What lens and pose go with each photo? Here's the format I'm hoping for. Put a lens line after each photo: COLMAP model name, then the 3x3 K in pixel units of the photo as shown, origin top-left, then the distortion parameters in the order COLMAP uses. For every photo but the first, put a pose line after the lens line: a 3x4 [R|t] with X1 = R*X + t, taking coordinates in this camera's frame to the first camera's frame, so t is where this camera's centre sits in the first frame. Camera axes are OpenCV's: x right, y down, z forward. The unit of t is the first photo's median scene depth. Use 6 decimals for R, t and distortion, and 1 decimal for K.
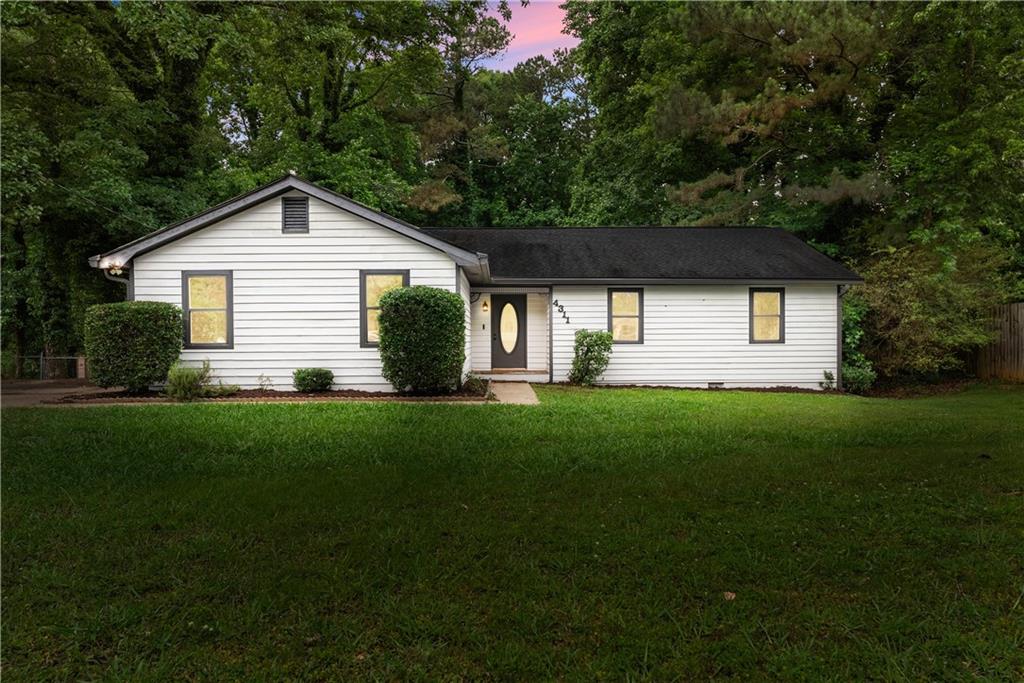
lens RADIAL K [[712.2, 0, 512.0], [0, 712.2, 341.5], [0, 0, 1]] dist [-0.000151, -0.000267]
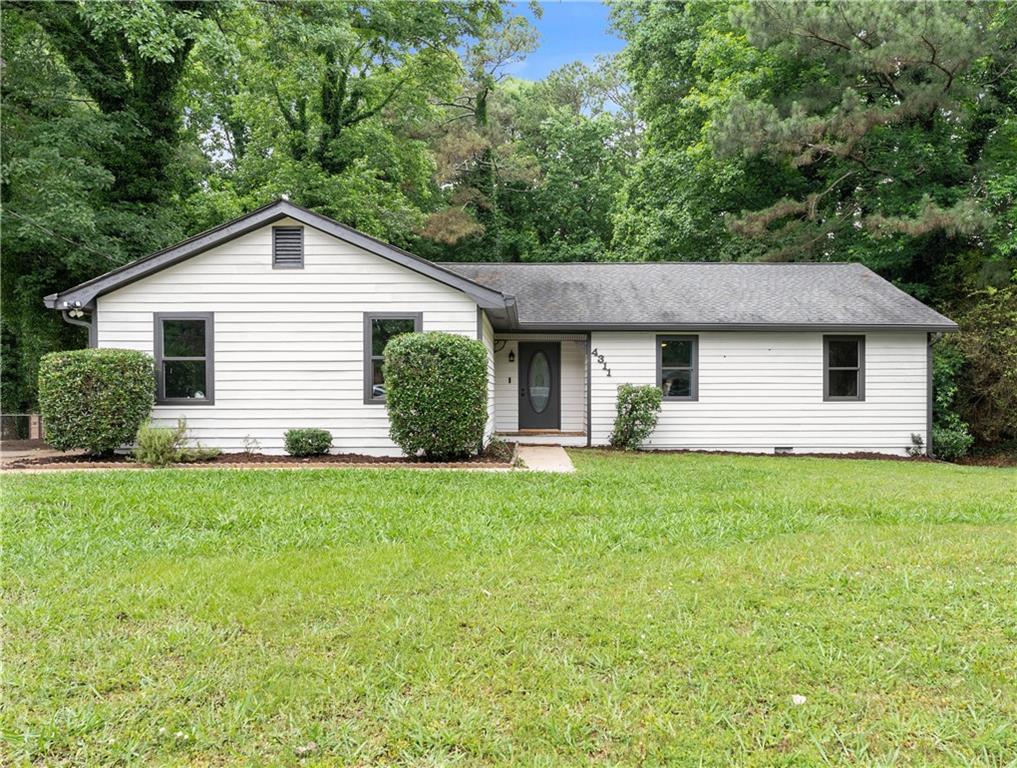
lens RADIAL K [[712.7, 0, 508.5], [0, 712.7, 384.0], [0, 0, 1]] dist [-0.000089, -0.000177]
pose [[0.999122, 0.003384, -0.041756, -0.005834], [-0.004129, 0.999834, -0.017754, -0.001079], [0.041689, 0.017911, 0.998970, 0.153994]]
